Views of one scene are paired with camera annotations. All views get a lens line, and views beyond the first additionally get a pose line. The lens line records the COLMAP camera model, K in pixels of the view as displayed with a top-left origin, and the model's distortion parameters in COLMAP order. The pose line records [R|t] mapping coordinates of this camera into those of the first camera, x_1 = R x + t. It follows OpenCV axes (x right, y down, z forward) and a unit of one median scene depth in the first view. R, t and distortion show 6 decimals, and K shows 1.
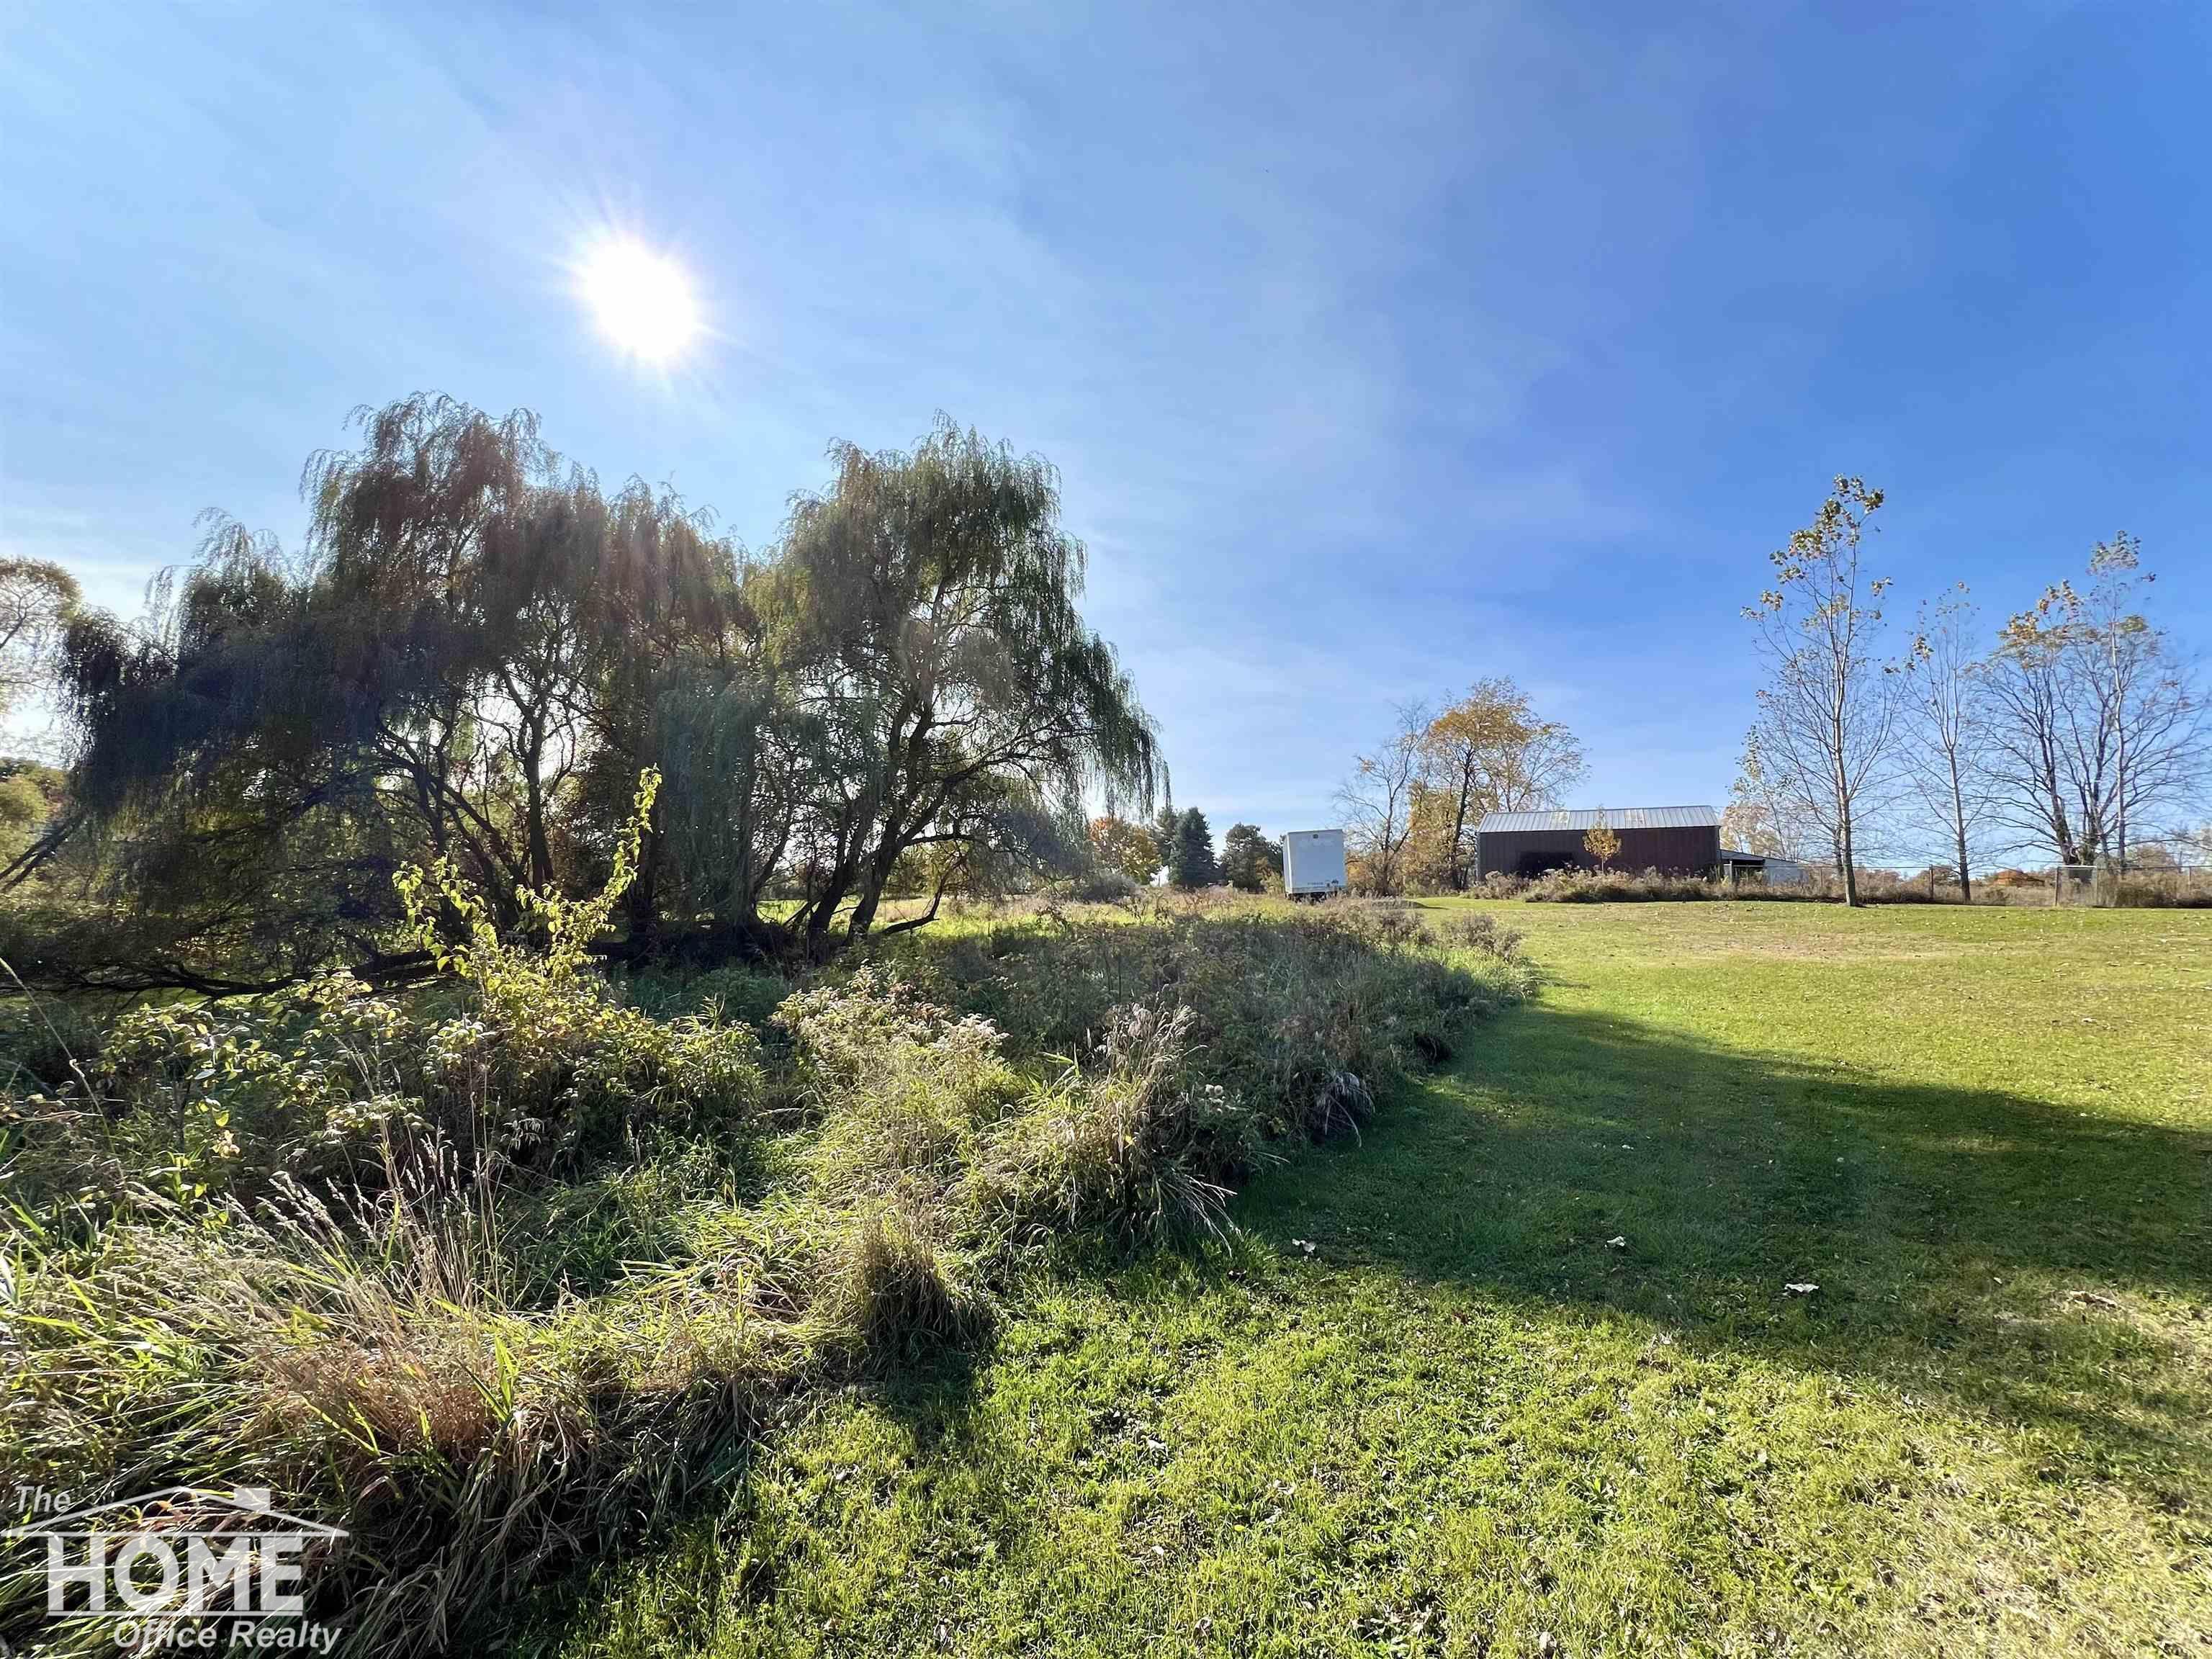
lens RADIAL K [[880.8, 0, 1106.9], [0, 880.8, 834.4], [0, 0, 1]] dist [0.000269, 0.000106]
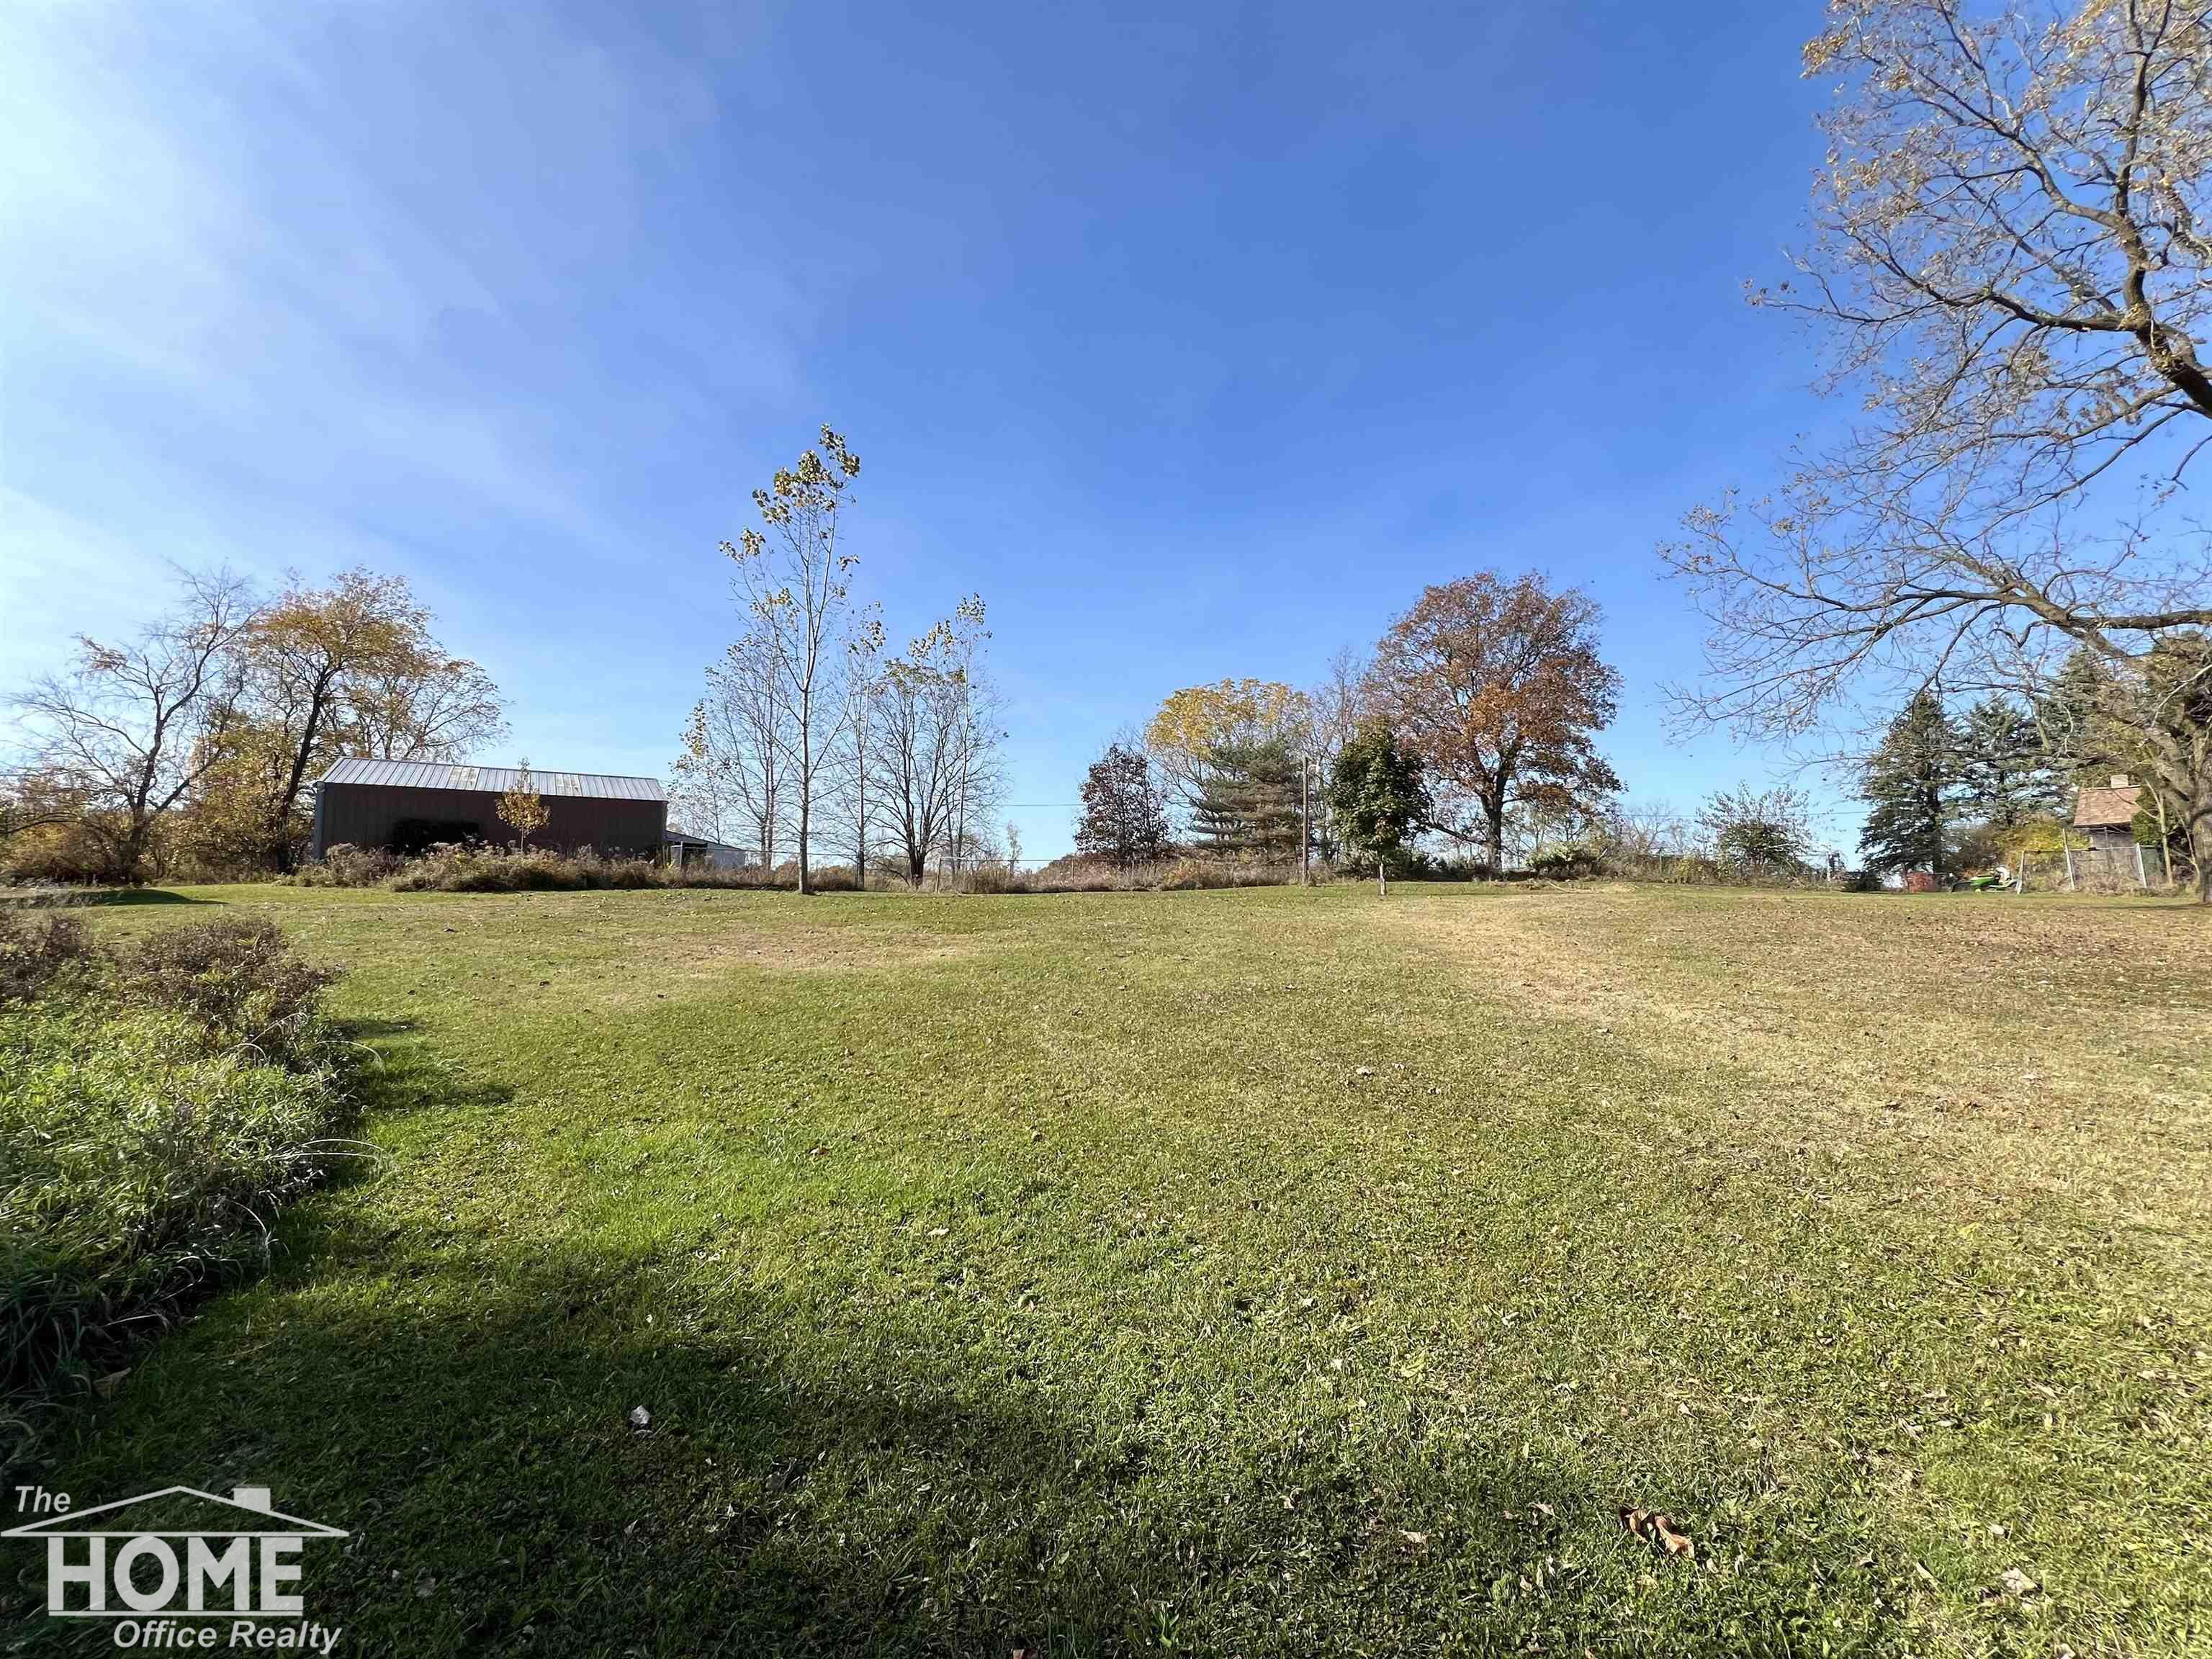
lens RADIAL K [[880.8, 0, 1106.9], [0, 880.8, 834.4], [0, 0, 1]] dist [0.000269, 0.000106]
pose [[0.444782, 0.053099, 0.894063, 0.113191], [-0.064414, 0.997552, -0.027200, 0.017071], [-0.893319, -0.045492, 0.447114, 0.217581]]
